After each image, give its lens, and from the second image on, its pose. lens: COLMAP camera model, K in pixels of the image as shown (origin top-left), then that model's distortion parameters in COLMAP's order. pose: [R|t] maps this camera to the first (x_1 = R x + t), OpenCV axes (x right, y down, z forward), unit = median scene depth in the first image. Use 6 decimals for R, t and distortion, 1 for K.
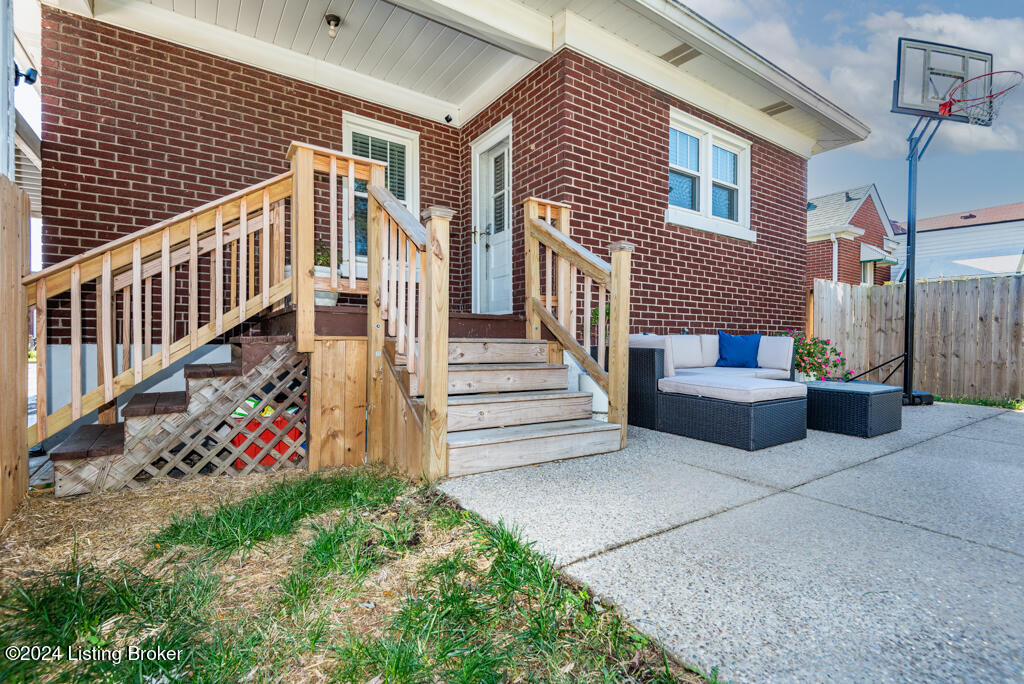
lens RADIAL K [[472.6, 0, 506.8], [0, 472.6, 344.0], [0, 0, 1]] dist [0.000610, -0.001203]
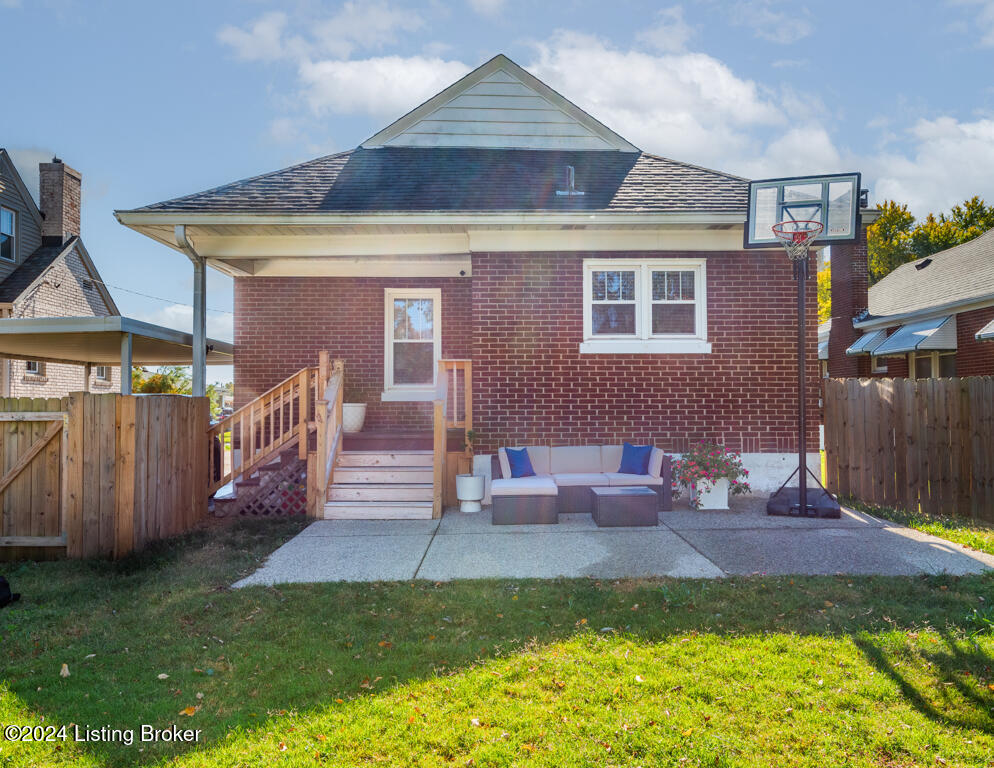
lens RADIAL K [[736.4, 0, 500.2], [0, 736.4, 386.2], [0, 0, 1]] dist [0.003863, 0.001070]
pose [[0.839980, -0.028253, -0.541881, 1.224220], [0.009626, 0.999262, -0.037178, -0.104510], [0.542532, 0.026013, 0.839632, -0.741096]]
